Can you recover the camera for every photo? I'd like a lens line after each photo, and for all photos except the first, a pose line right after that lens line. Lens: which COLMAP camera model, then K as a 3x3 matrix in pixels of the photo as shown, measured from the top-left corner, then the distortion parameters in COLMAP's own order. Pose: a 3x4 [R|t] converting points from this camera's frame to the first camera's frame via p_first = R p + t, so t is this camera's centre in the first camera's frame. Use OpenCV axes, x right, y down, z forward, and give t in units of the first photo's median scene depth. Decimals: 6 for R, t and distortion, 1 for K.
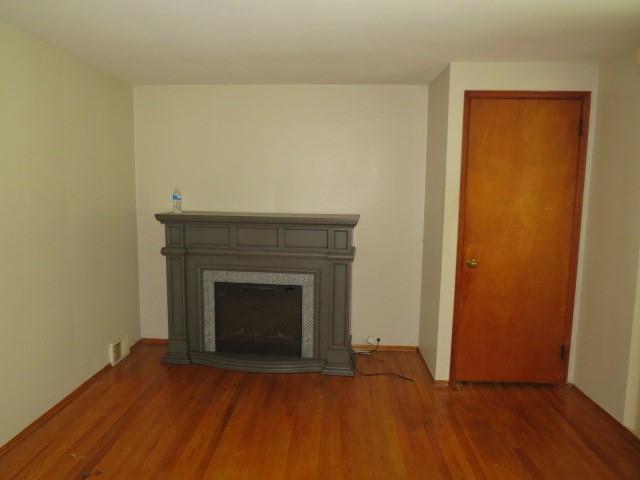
lens RADIAL K [[476.1, 0, 320.0], [0, 476.1, 240.0], [0, 0, 1]] dist [0.002225, 0.008286]
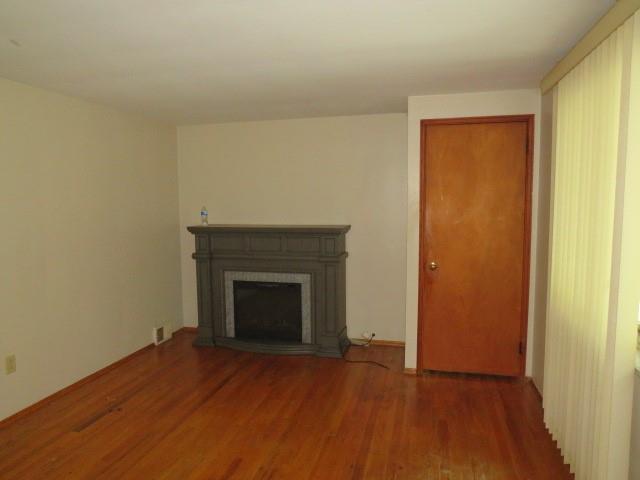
lens RADIAL K [[459.0, 0, 320.0], [0, 459.0, 242.8], [0, 0, 1]] dist [0.000927, 0.010078]
pose [[0.987327, -0.011203, -0.158302, 0.196226], [0.008935, 0.999847, -0.015032, 0.009749], [0.158446, 0.013427, 0.987276, -0.152127]]
